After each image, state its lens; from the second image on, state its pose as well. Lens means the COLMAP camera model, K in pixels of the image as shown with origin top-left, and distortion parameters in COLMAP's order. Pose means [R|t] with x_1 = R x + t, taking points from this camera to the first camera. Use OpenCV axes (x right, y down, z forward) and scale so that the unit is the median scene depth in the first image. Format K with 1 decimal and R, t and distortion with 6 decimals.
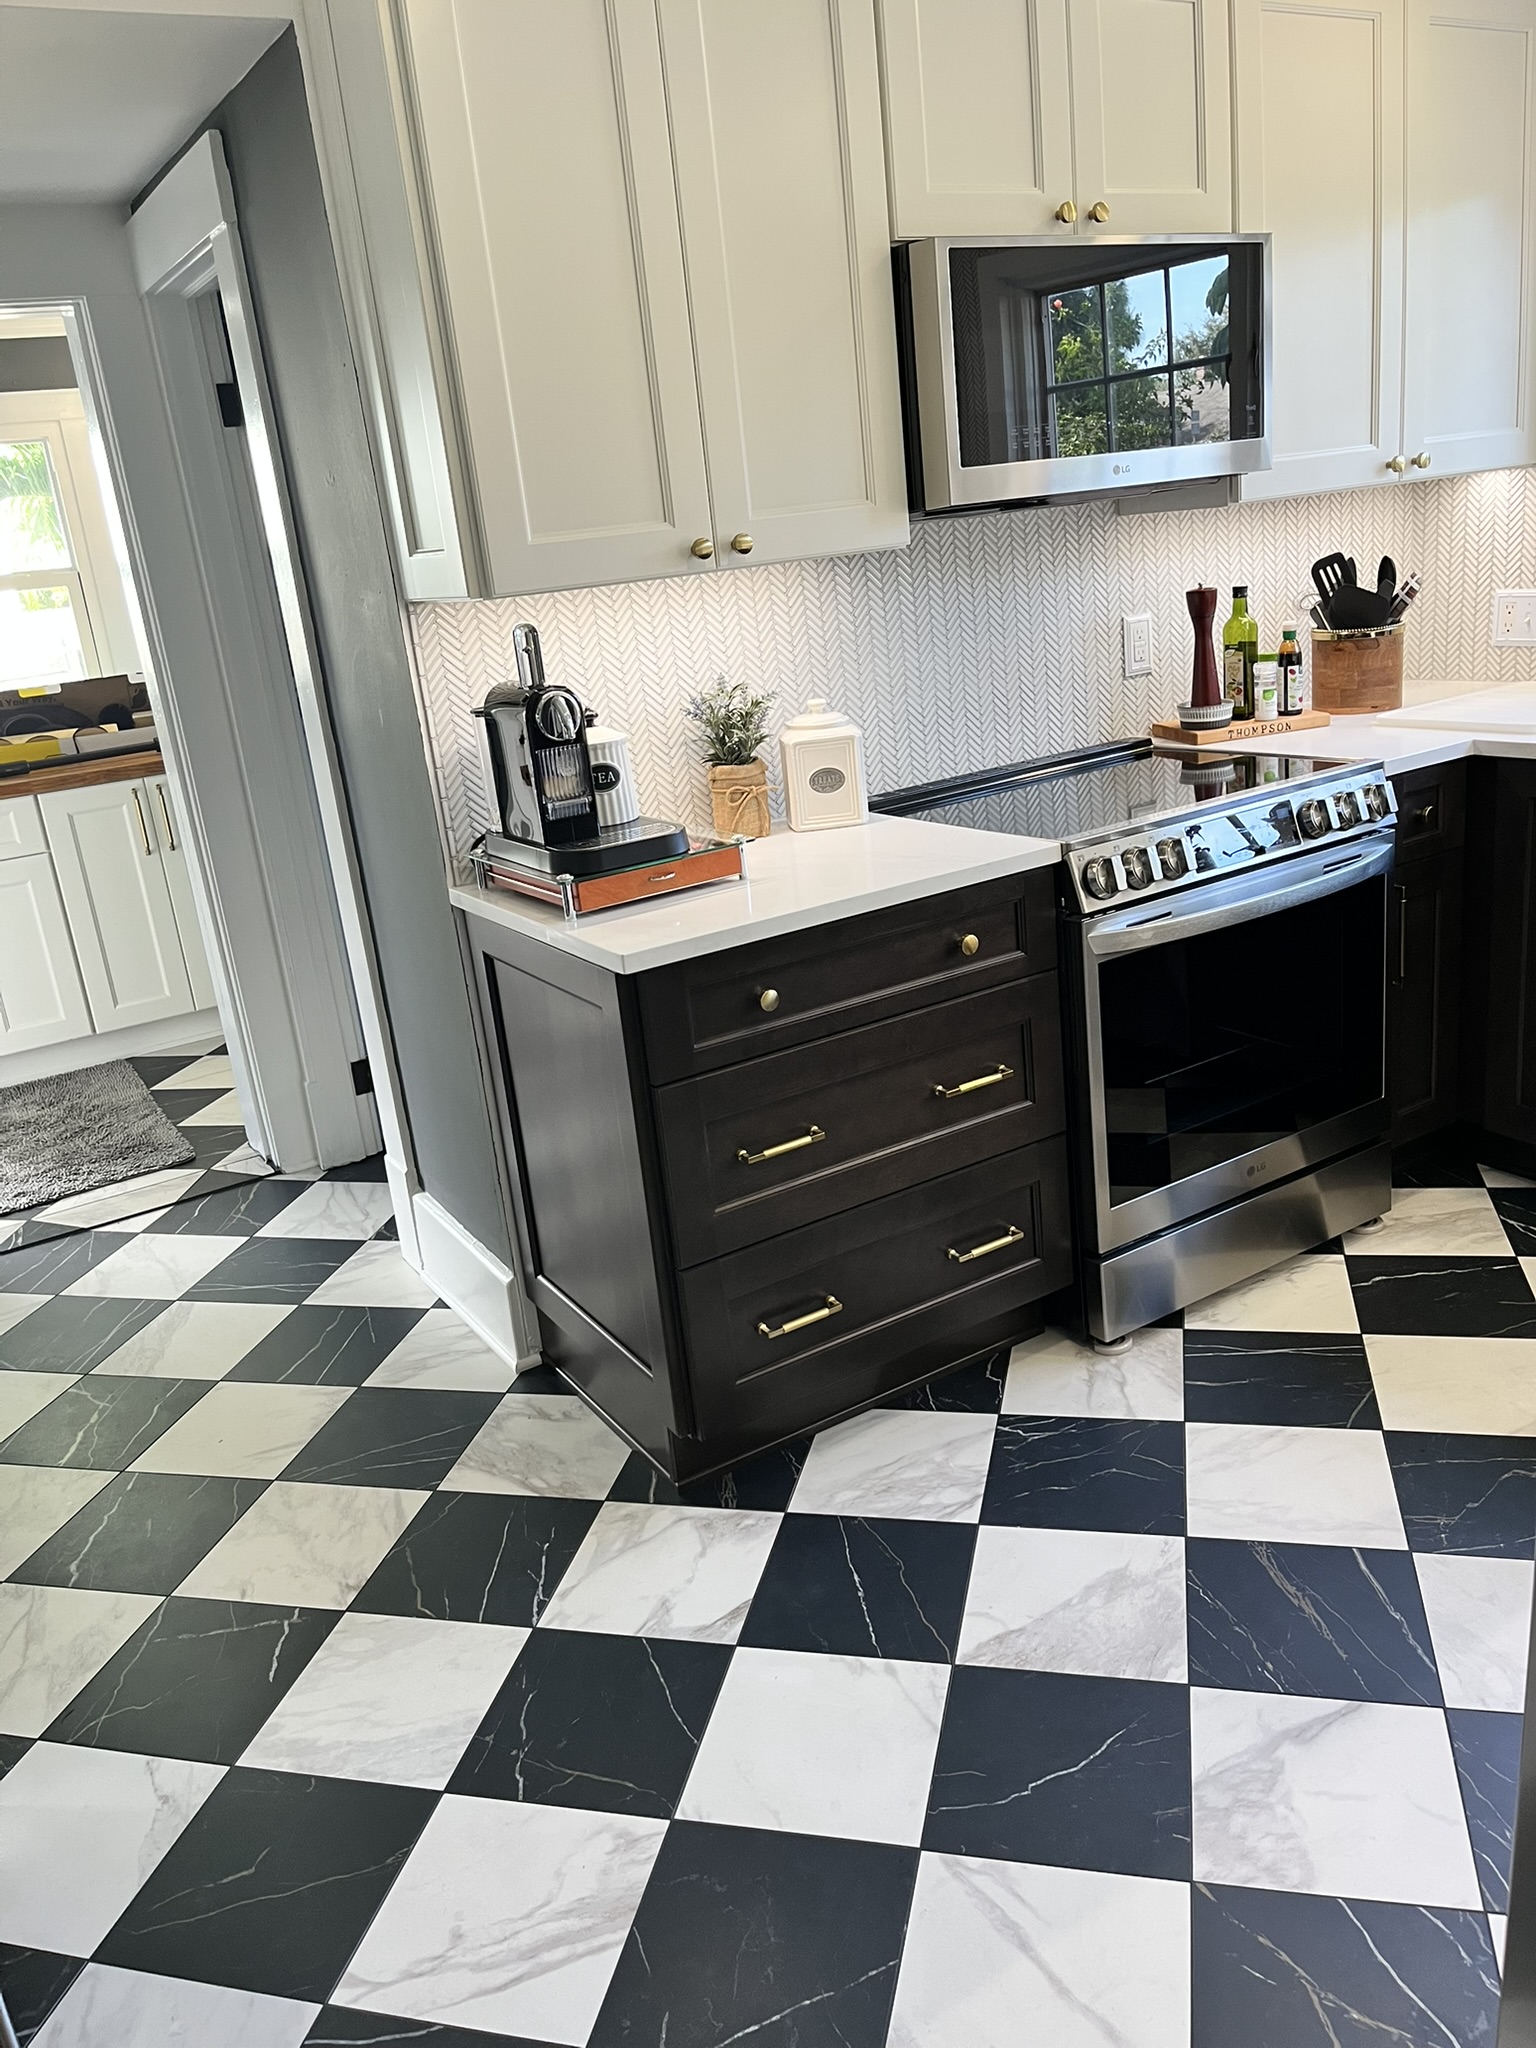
lens RADIAL K [[1567.5, 0, 758.1], [0, 1567.5, 1018.4], [0, 0, 1]] dist [0.049255, -0.068611]
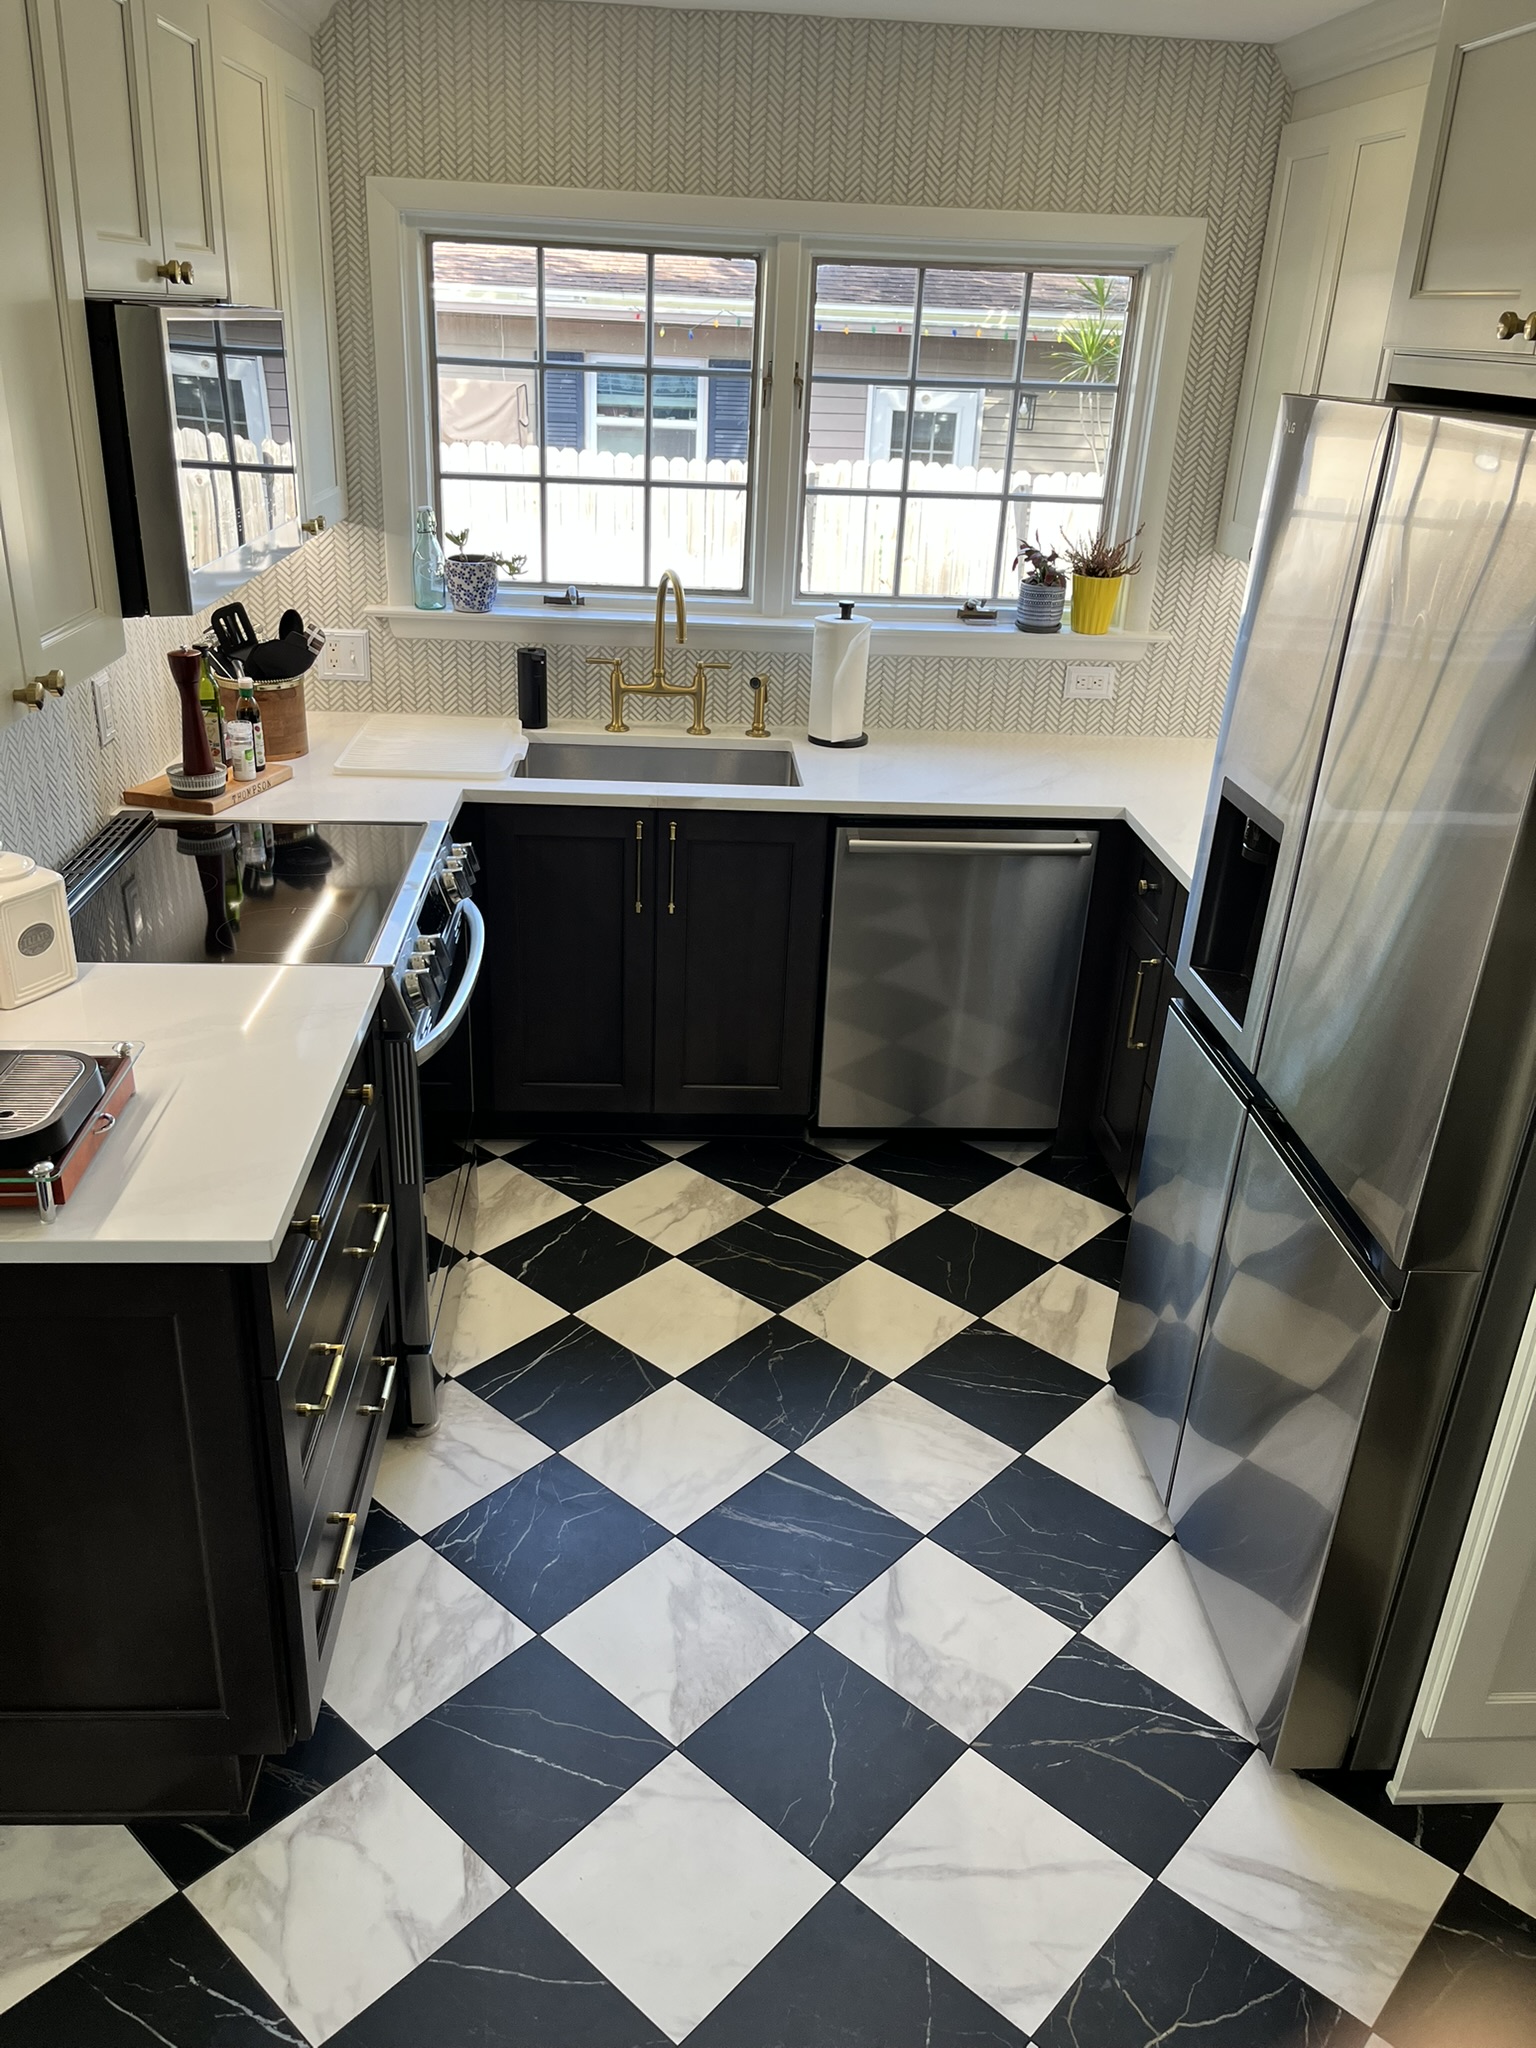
lens RADIAL K [[1567.5, 0, 762.7], [0, 1567.5, 1014.9], [0, 0, 1]] dist [0.049255, -0.068611]
pose [[0.458803, -0.240166, 0.855465, -0.498035], [0.180093, 0.967930, 0.175152, -0.194112], [-0.870095, 0.073703, 0.487342, 0.294856]]
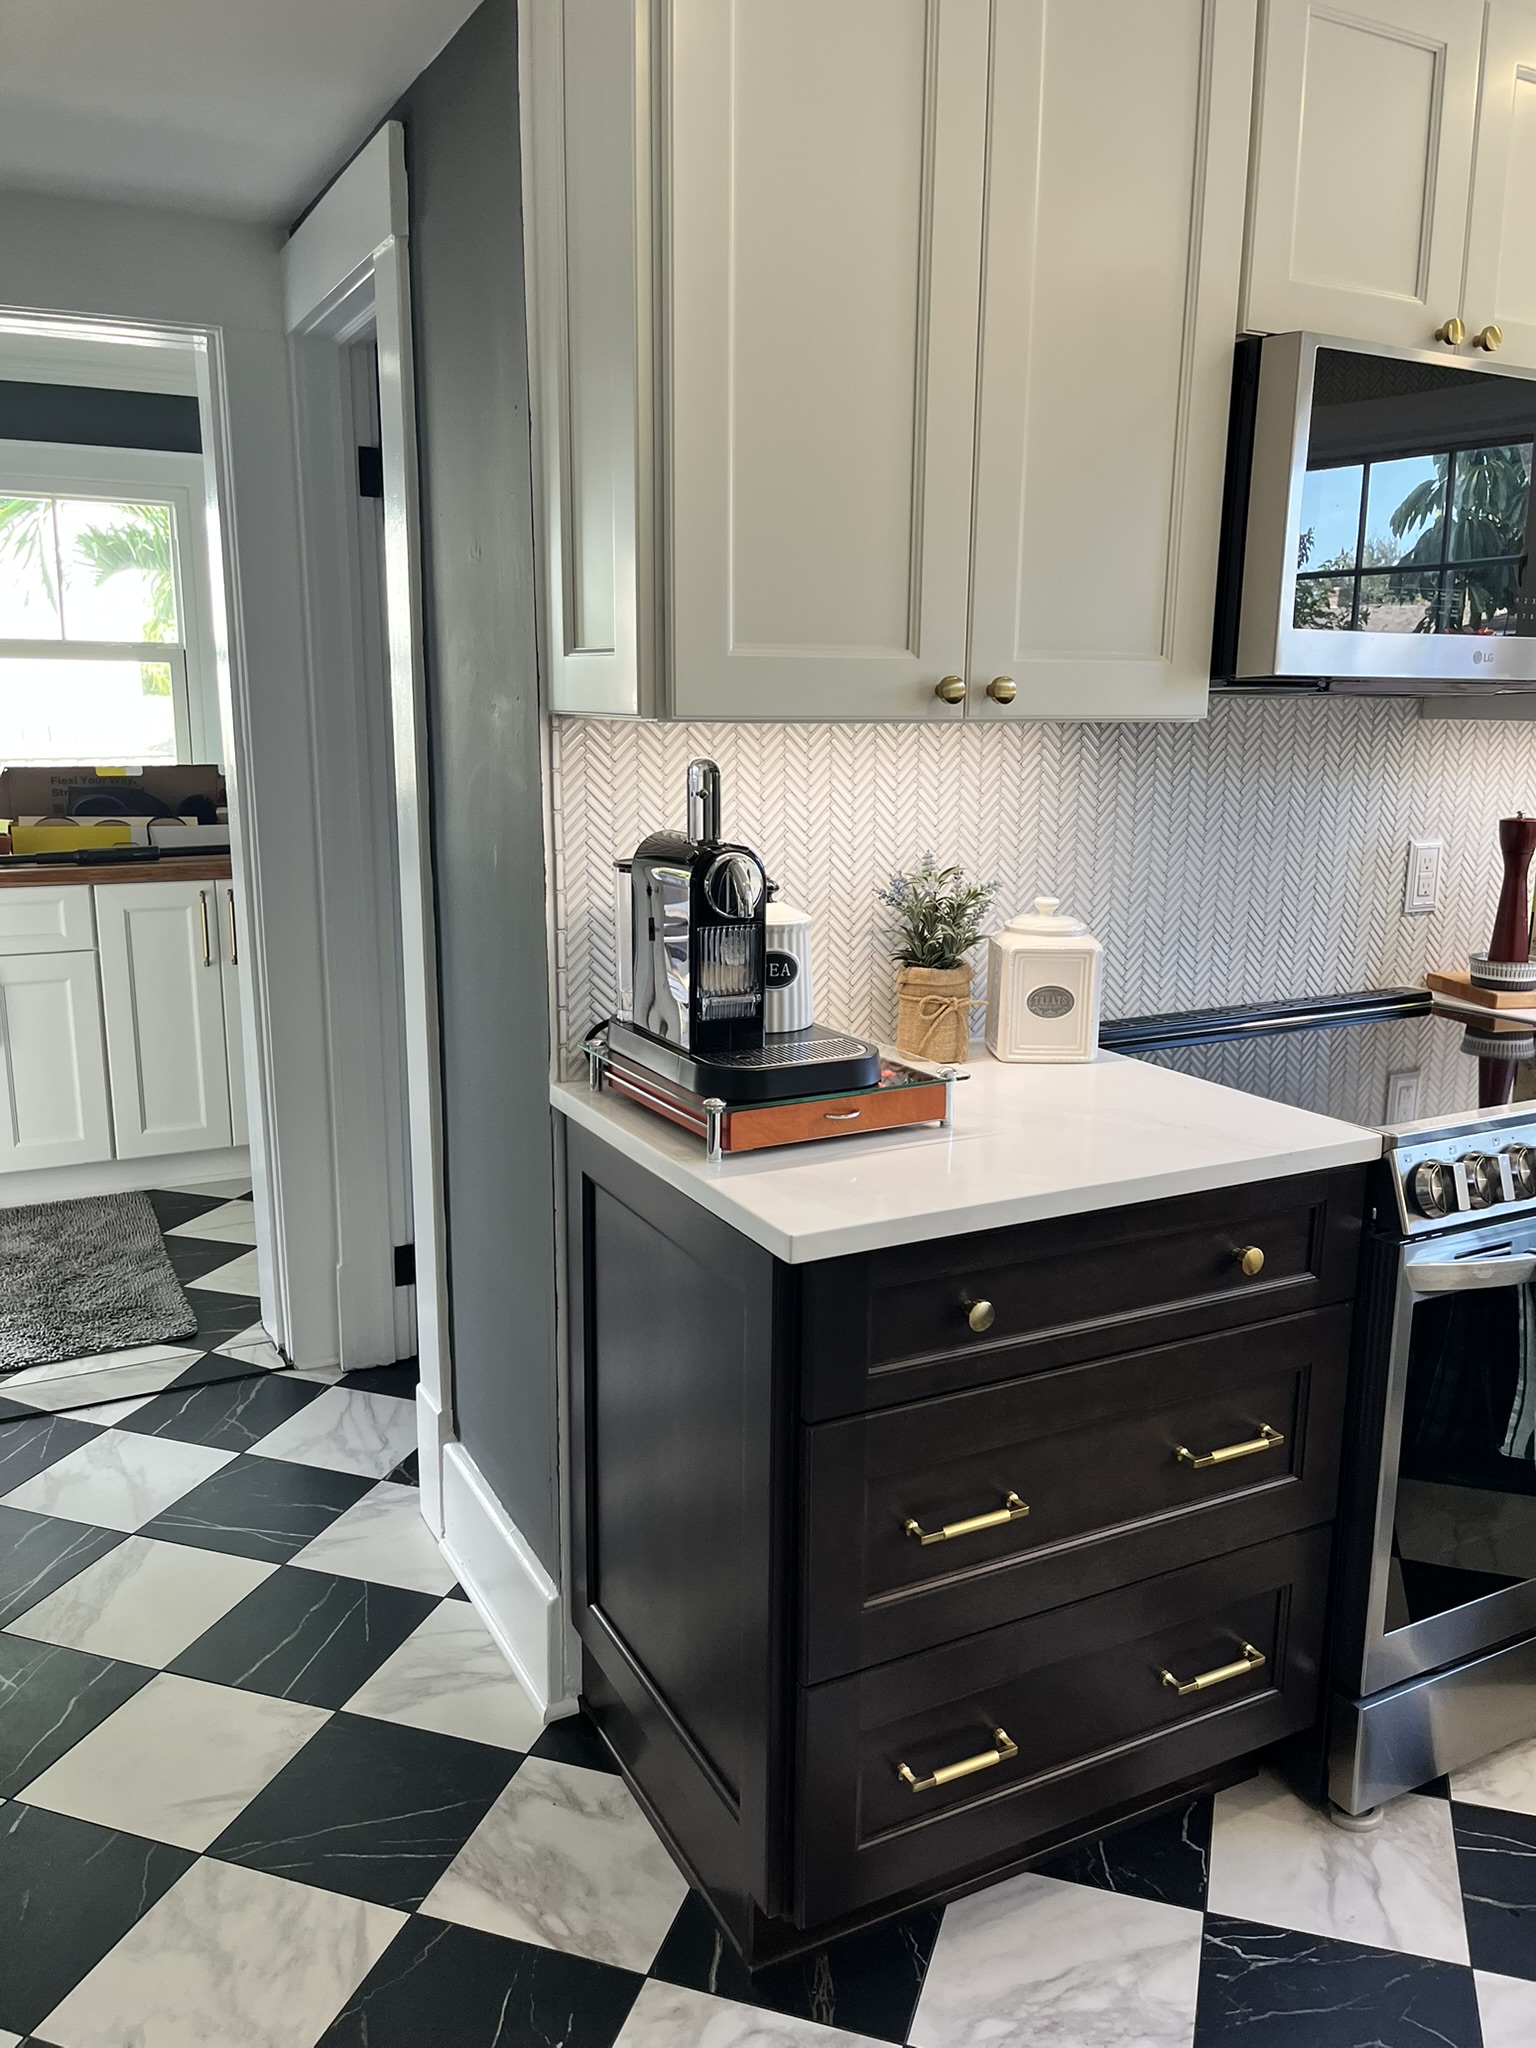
lens RADIAL K [[1567.5, 0, 777.0], [0, 1567.5, 1033.2], [0, 0, 1]] dist [0.049255, -0.068611]
pose [[0.991534, 0.125379, -0.033776, -0.063284], [-0.127920, 0.987848, -0.088276, -0.052626], [0.022298, 0.091850, 0.995523, 0.234466]]
